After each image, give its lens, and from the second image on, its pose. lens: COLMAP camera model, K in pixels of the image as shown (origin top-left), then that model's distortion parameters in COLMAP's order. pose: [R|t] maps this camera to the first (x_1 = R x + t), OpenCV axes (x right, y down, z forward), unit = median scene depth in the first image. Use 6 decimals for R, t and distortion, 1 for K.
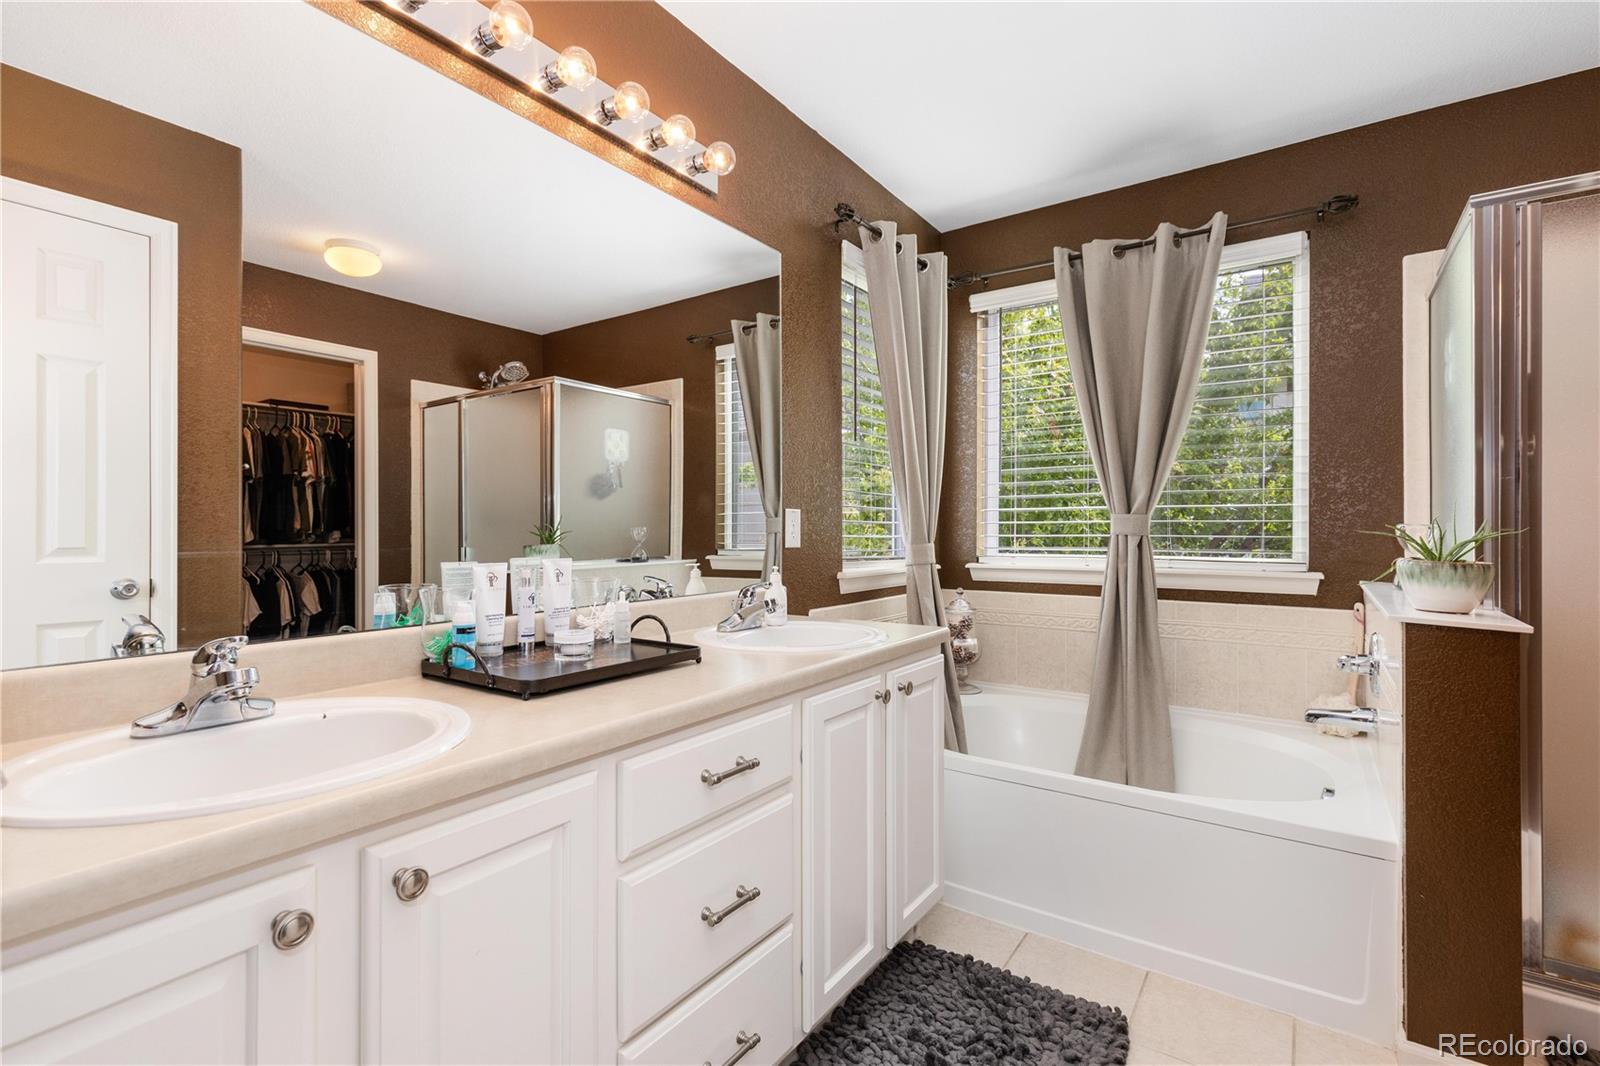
lens RADIAL K [[733.3, 0, 793.7], [0, 733.3, 528.1], [0, 0, 1]] dist [0.005493, 0.000112]
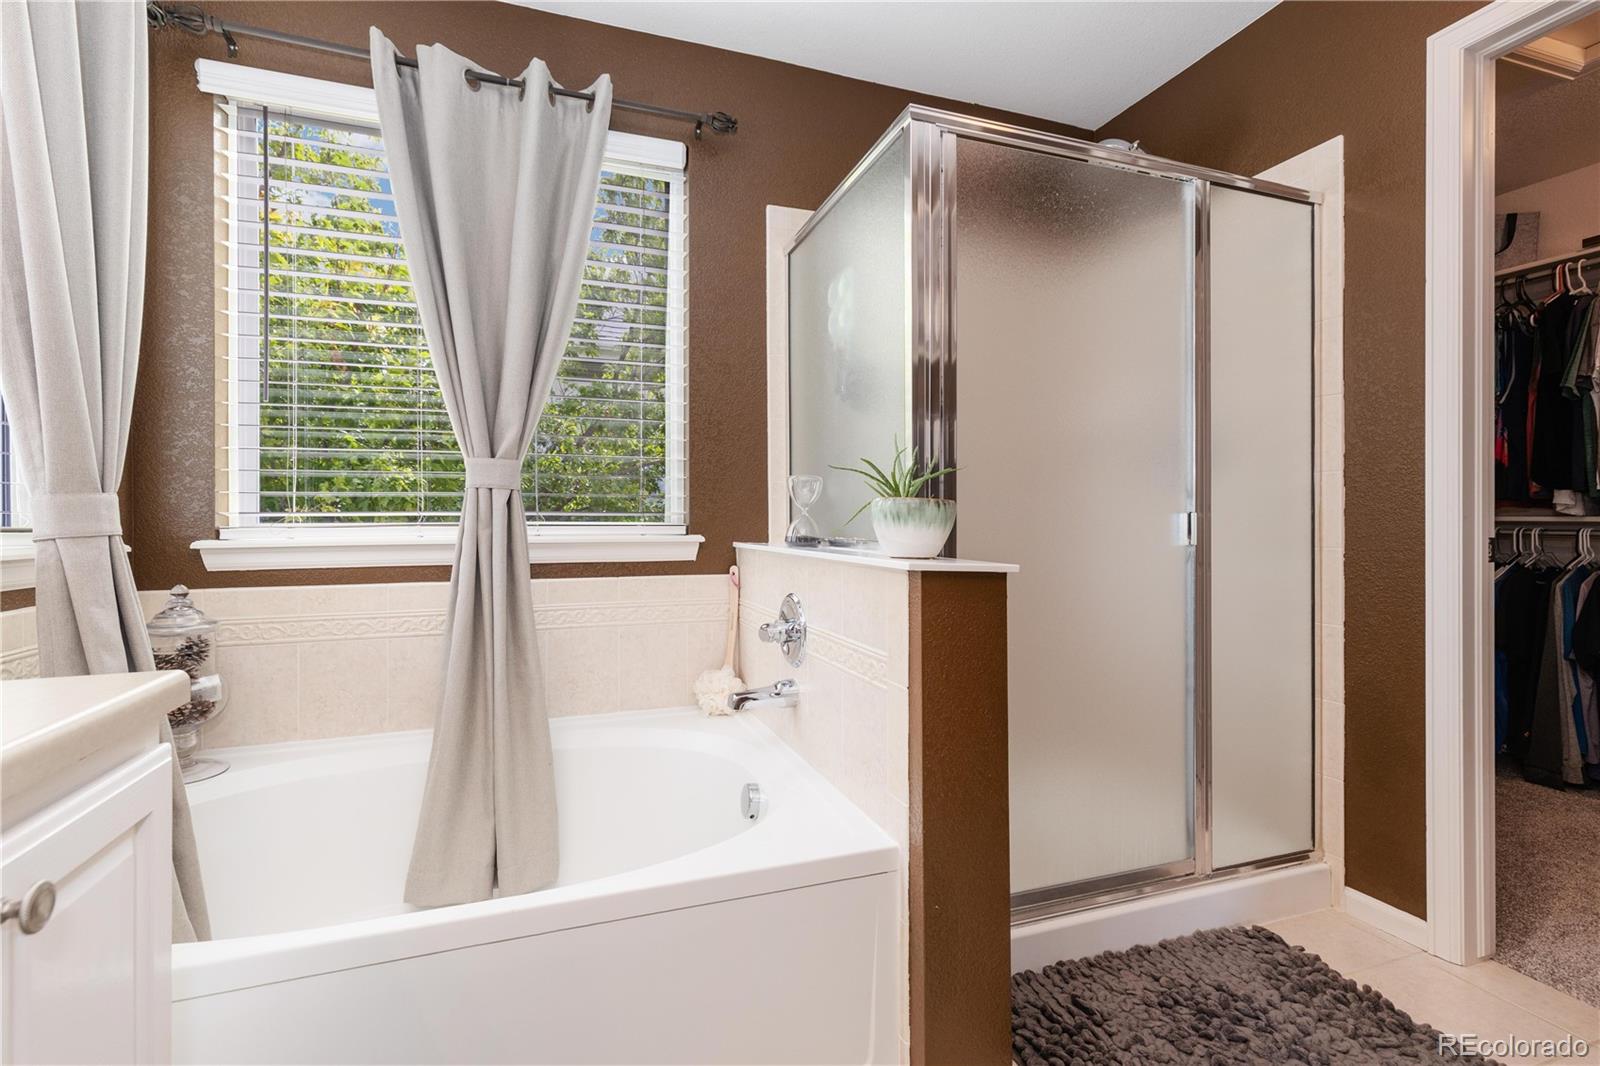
lens RADIAL K [[733.3, 0, 798.2], [0, 733.3, 520.1], [0, 0, 1]] dist [0.005493, 0.000112]
pose [[0.579976, -0.002703, 0.814629, 0.056502], [0.004343, 0.999991, 0.000226, 0.039434], [-0.814622, 0.003407, 0.579982, 0.355955]]
